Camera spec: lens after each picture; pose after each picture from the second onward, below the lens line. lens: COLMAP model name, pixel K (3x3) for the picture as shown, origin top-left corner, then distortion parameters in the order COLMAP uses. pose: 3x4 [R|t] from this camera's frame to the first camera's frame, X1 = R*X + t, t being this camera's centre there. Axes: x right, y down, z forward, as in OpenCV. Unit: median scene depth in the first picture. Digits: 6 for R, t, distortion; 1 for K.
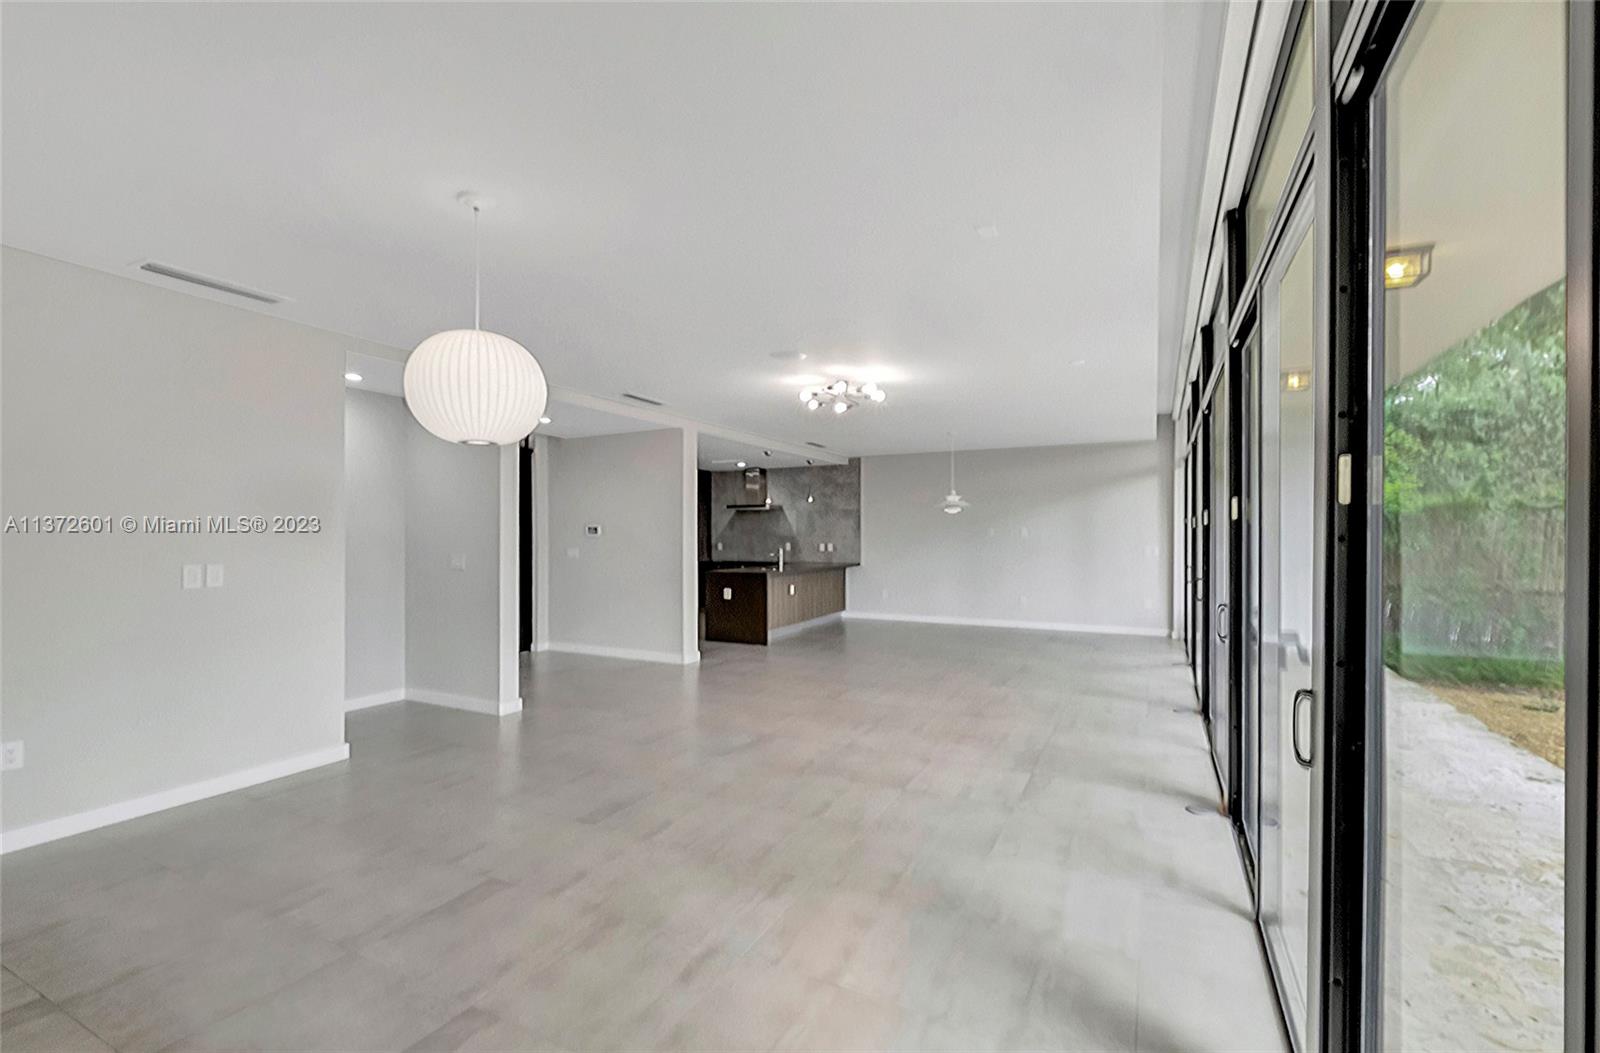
lens RADIAL K [[723.3, 0, 732.3], [0, 723.3, 528.1], [0, 0, 1]] dist [-0.002204, -0.000210]
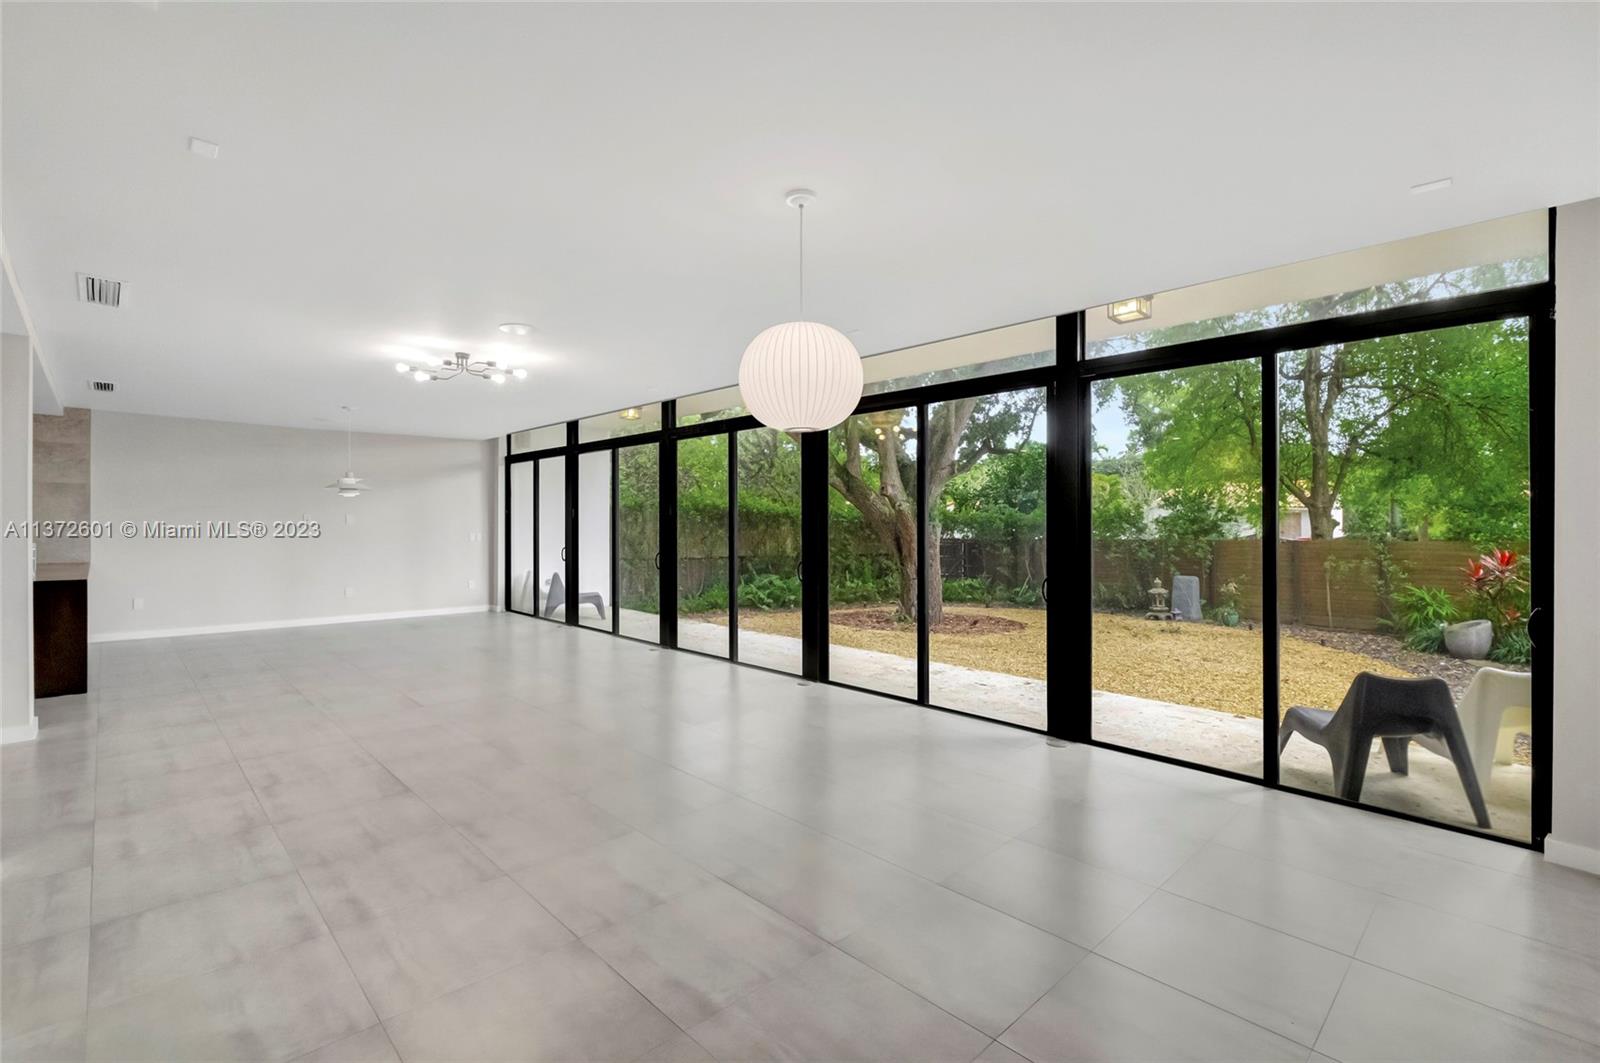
lens RADIAL K [[729.0, 0, 801.0], [0, 729.0, 522.5], [0, 0, 1]] dist [0.017538, -0.000666]
pose [[0.283619, 0.003230, 0.958932, -0.450330], [-0.009444, 0.999955, -0.000575, 0.005614], [-0.958890, -0.008893, 0.283637, 0.231267]]
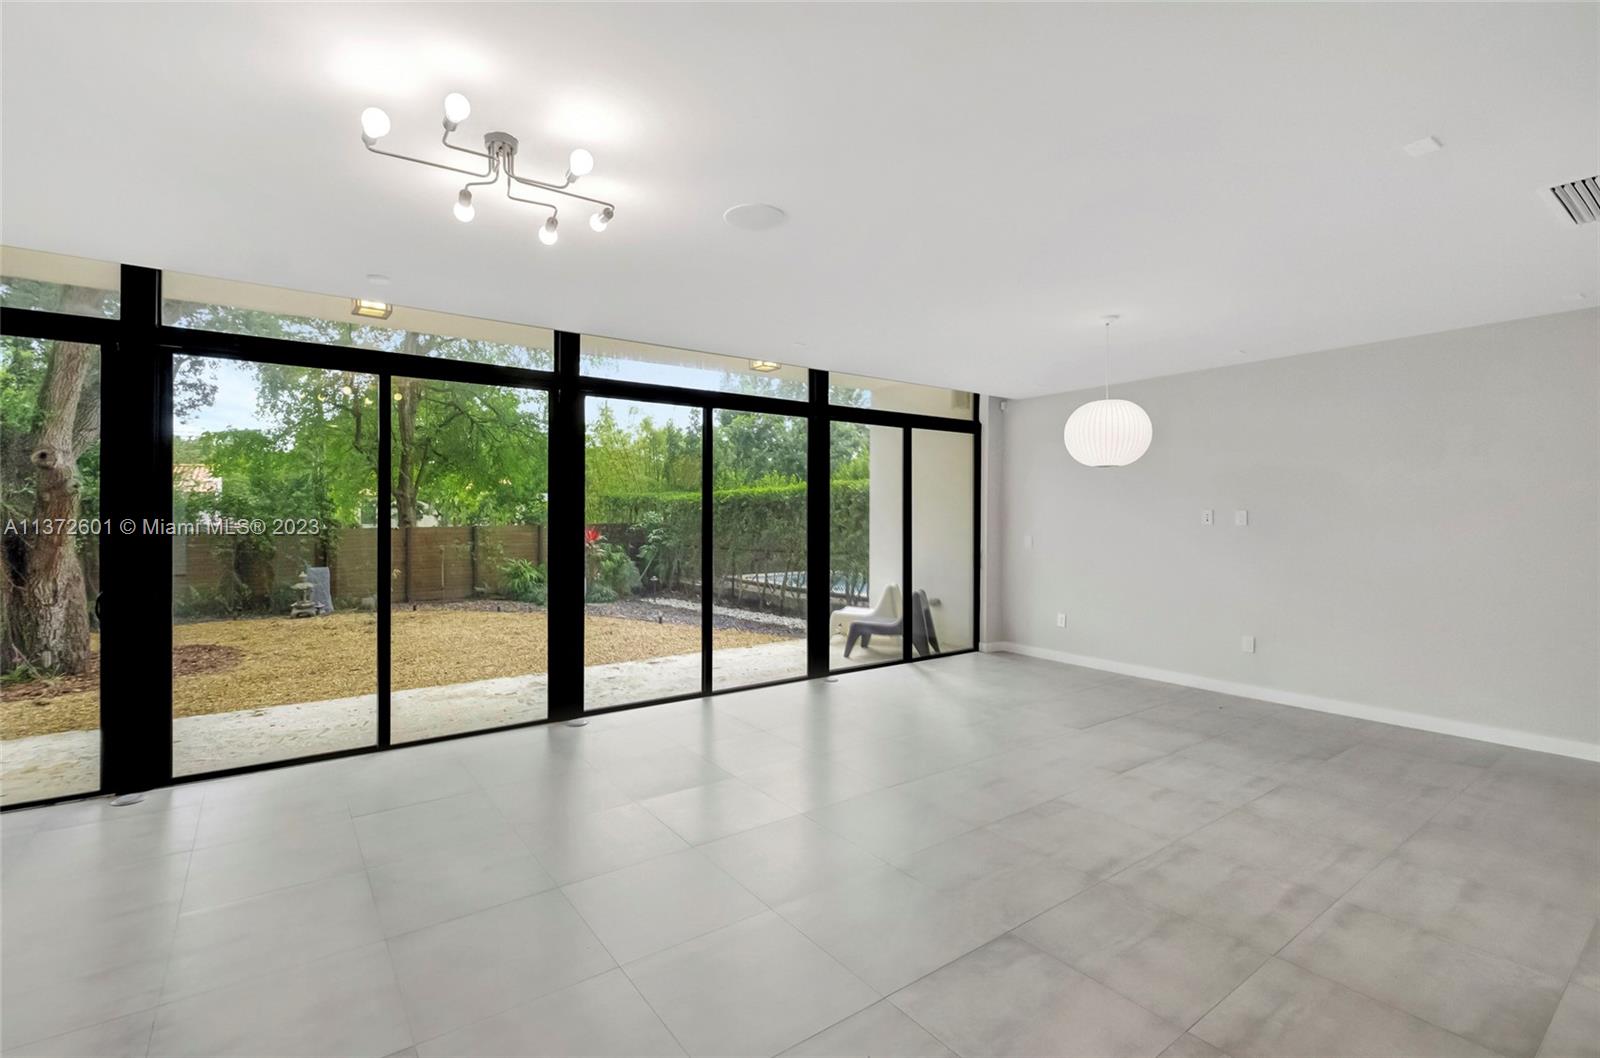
lens RADIAL K [[701.8, 0, 776.4], [0, 701.8, 517.0], [0, 0, 1]] dist [-0.000306, 0.000118]
pose [[-0.908520, -0.006536, 0.417791, -0.107609], [-0.008112, 0.999965, -0.001996, 0.002408], [-0.417763, -0.005202, -0.908541, 0.912610]]
